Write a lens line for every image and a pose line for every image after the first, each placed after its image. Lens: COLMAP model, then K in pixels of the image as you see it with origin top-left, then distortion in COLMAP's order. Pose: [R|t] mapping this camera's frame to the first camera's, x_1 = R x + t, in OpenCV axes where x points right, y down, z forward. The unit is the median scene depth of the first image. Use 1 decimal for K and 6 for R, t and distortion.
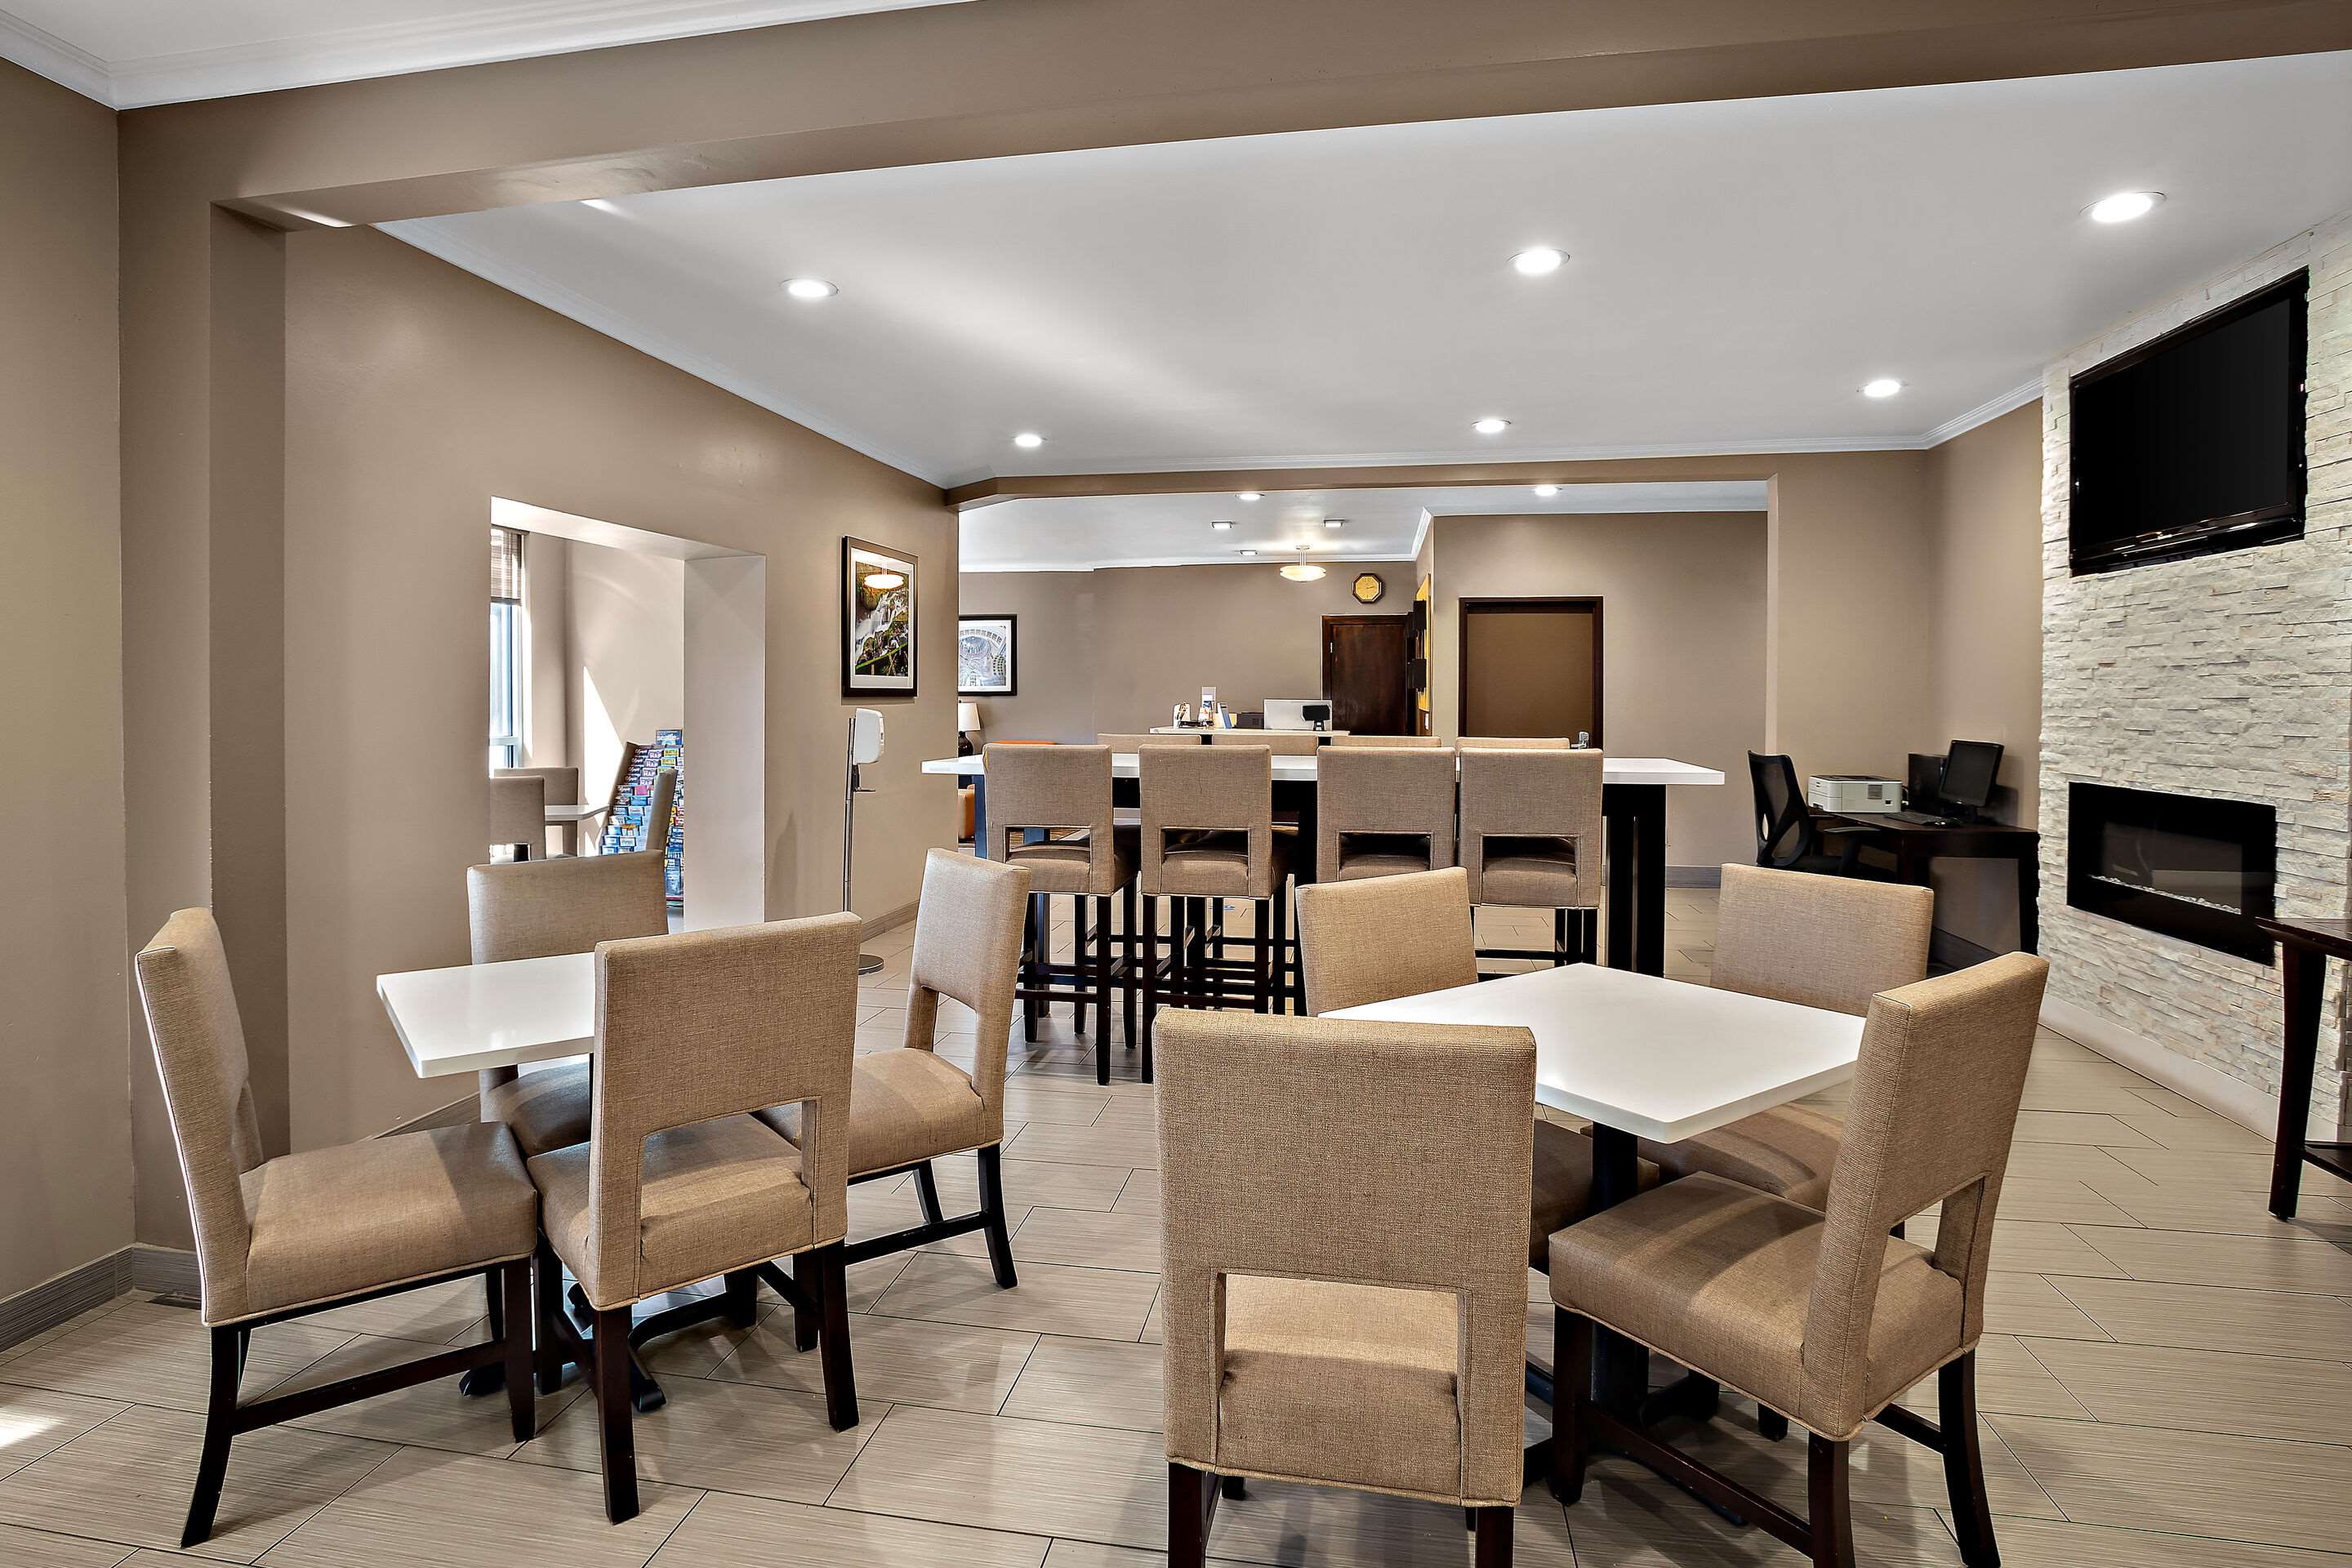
lens RADIAL K [[1158.1, 0, 1173.3], [0, 1158.1, 711.6], [0, 0, 1]] dist [-0.087085, 0.000247]
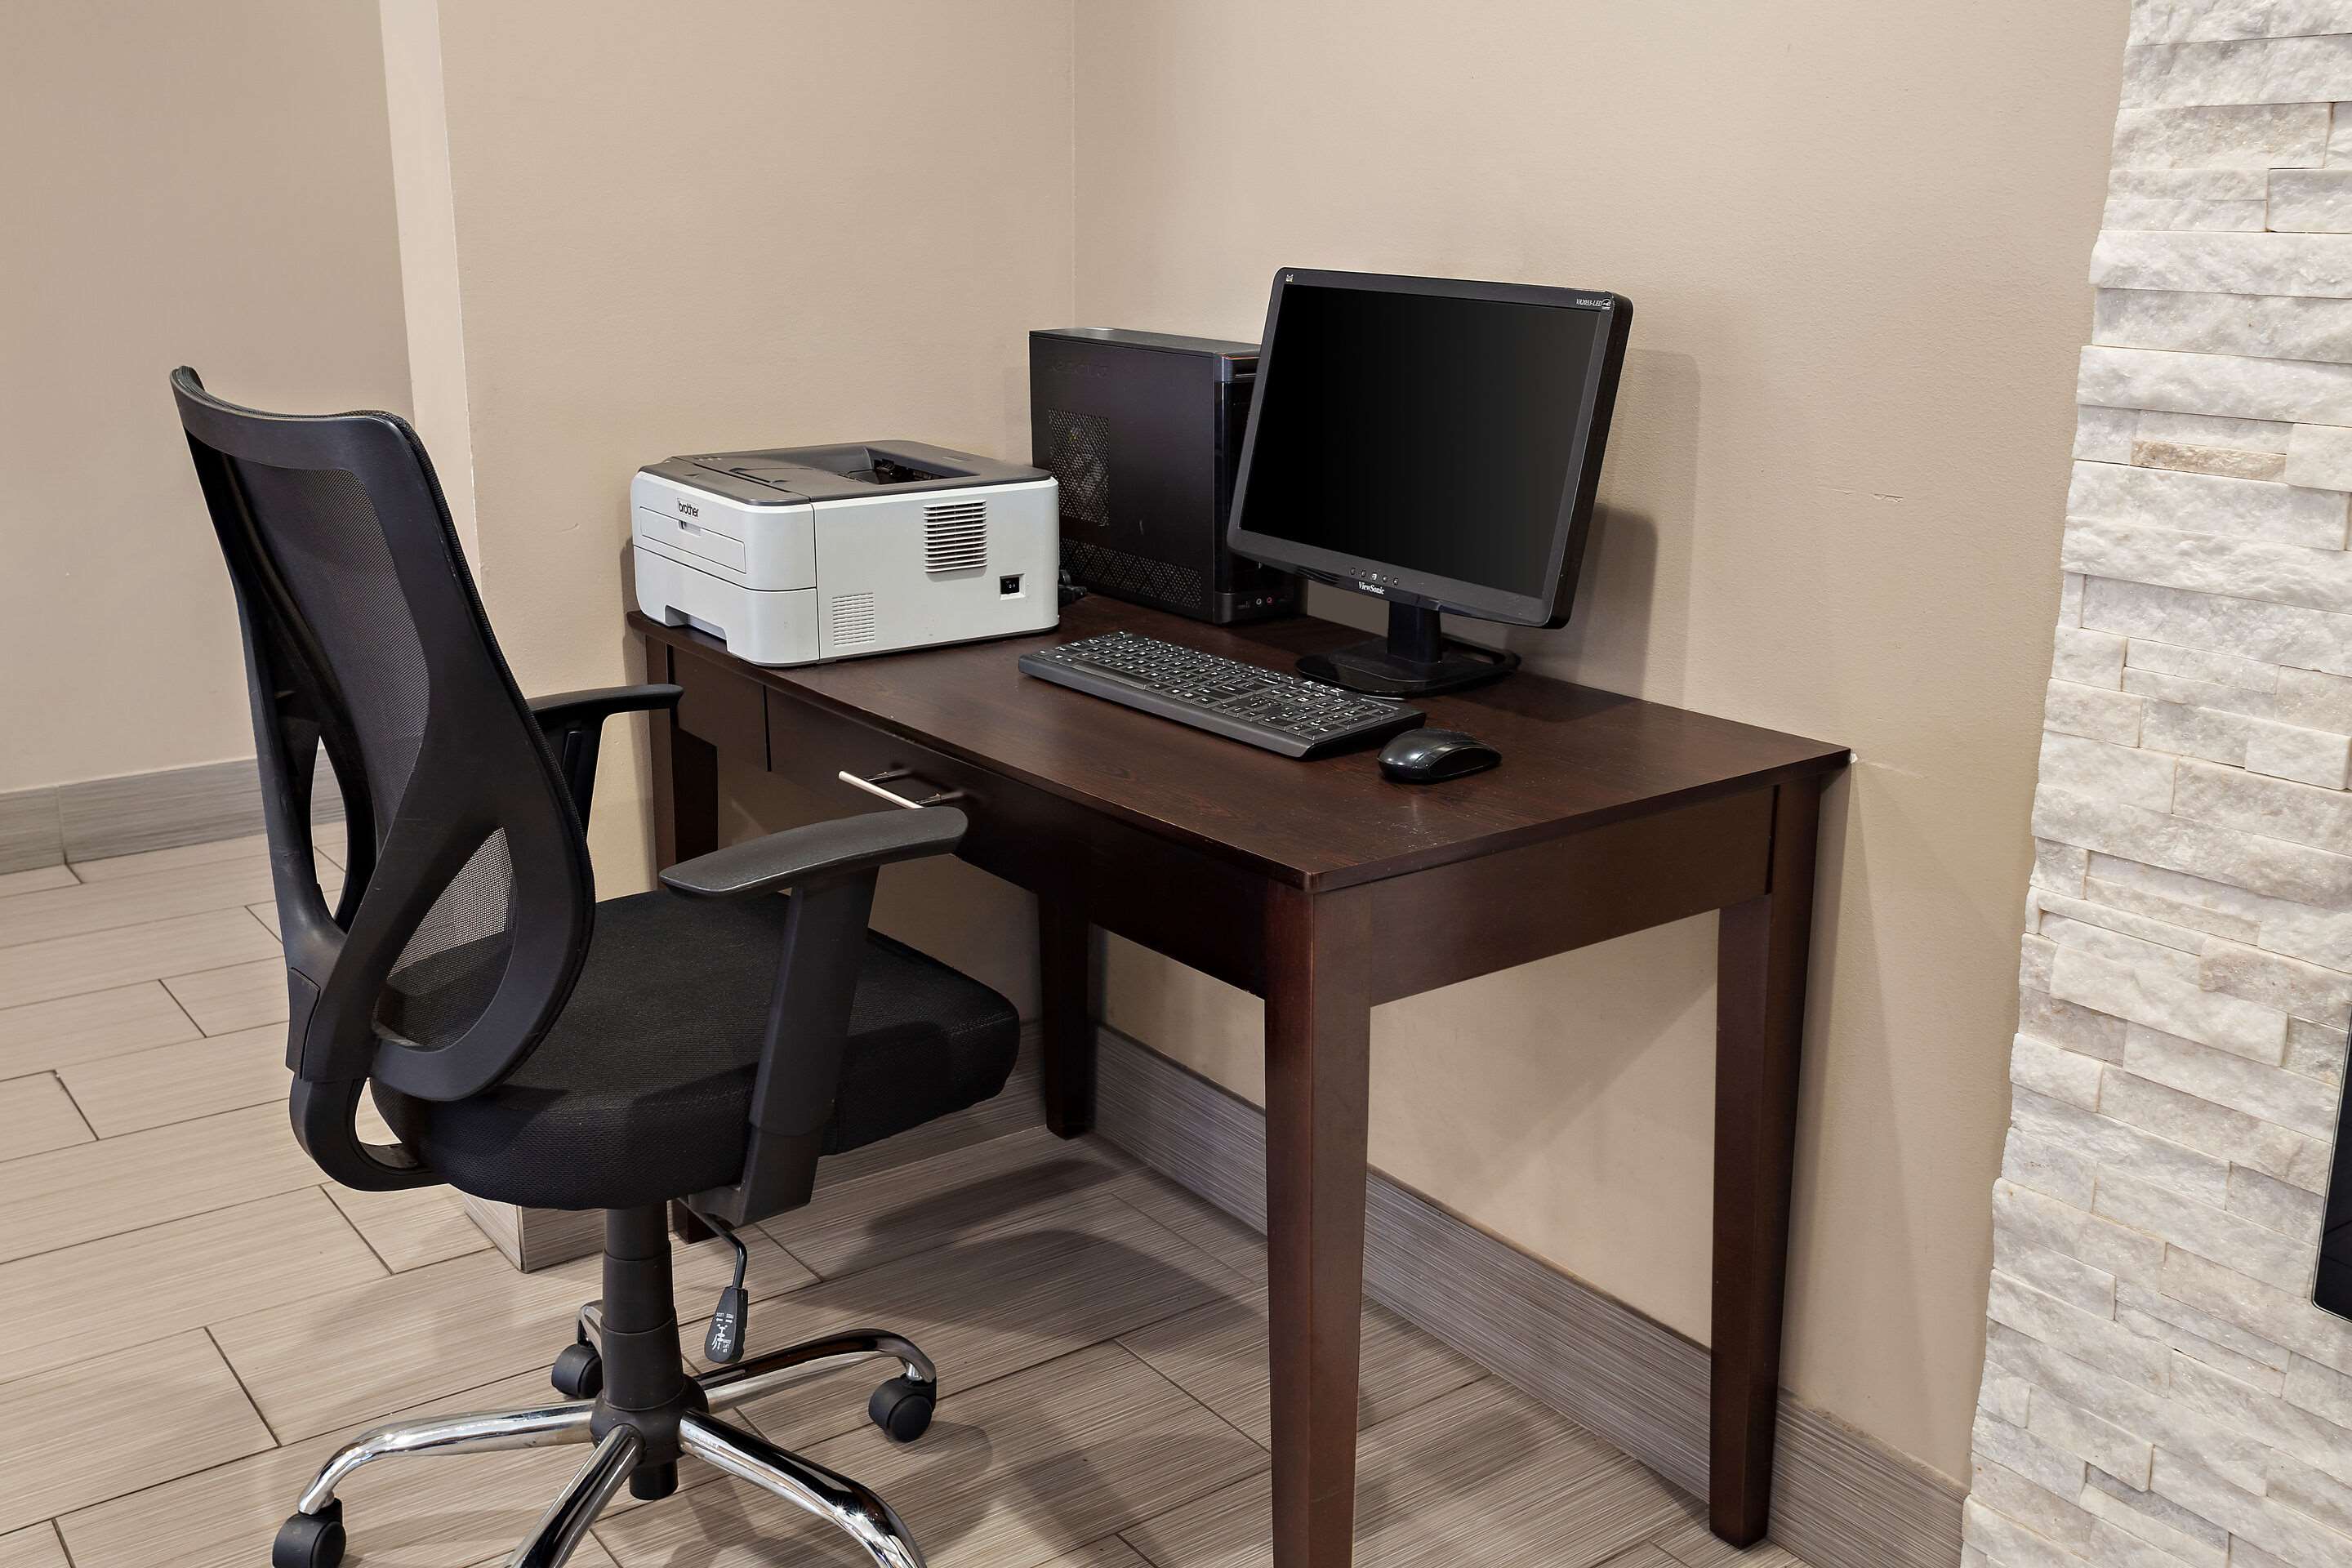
lens RADIAL K [[2236.8, 0, 1176.0], [0, 2236.8, 784.0], [0, 0, 1]] dist [0.008696, 0.007710]
pose [[0.696407, -0.179557, 0.694821, 0.412135], [-0.000403, 0.968095, 0.250582, 0.015145], [-0.717647, -0.174787, 0.674116, 0.776053]]
